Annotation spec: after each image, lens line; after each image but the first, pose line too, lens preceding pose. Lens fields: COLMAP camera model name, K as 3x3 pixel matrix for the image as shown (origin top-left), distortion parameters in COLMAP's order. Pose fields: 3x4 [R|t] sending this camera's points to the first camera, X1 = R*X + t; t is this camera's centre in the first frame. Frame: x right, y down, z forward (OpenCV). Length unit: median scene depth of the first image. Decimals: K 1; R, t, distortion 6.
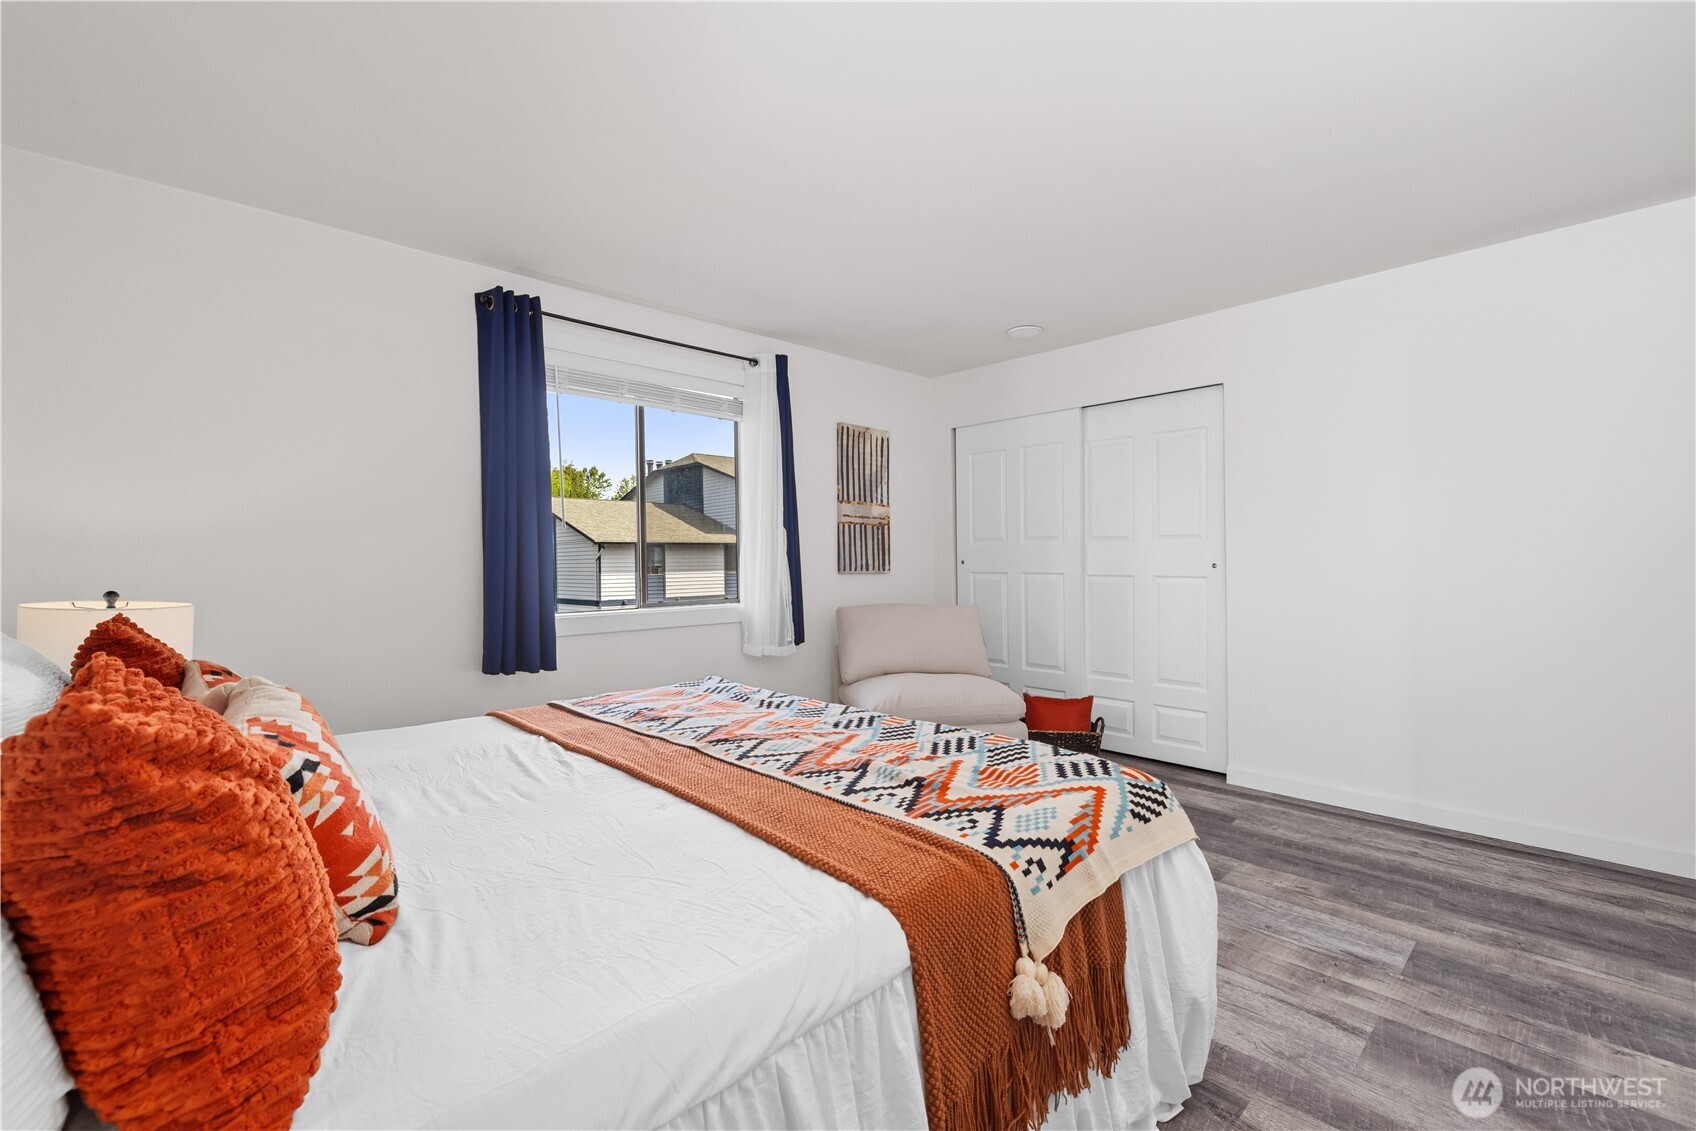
lens RADIAL K [[722.9, 0, 847.7], [0, 722.9, 561.9], [0, 0, 1]] dist [0.000230, -0.000169]
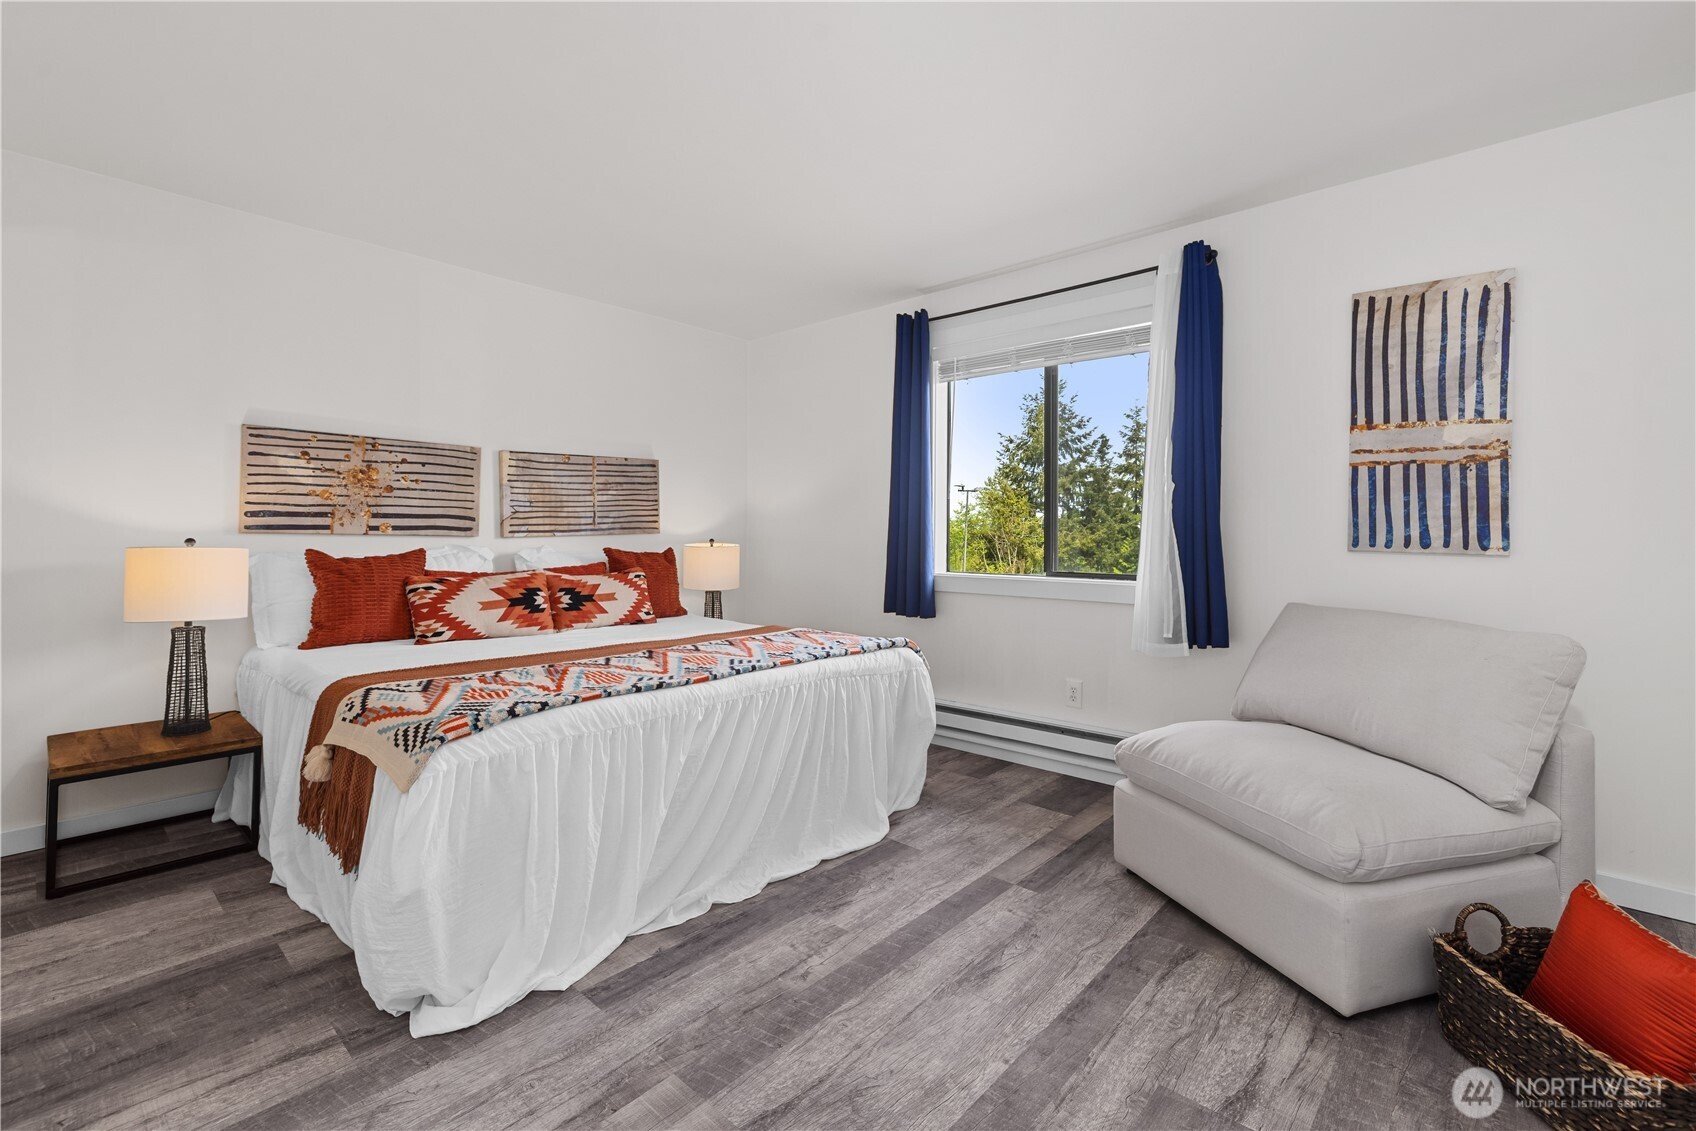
lens RADIAL K [[722.9, 0, 840.2], [0, 722.9, 528.0], [0, 0, 1]] dist [0.000230, -0.000169]
pose [[0.086534, 0.003347, -0.996243, 0.534232], [-0.006942, 0.999972, 0.002756, -0.001162], [0.996225, 0.006677, 0.086555, 0.523270]]
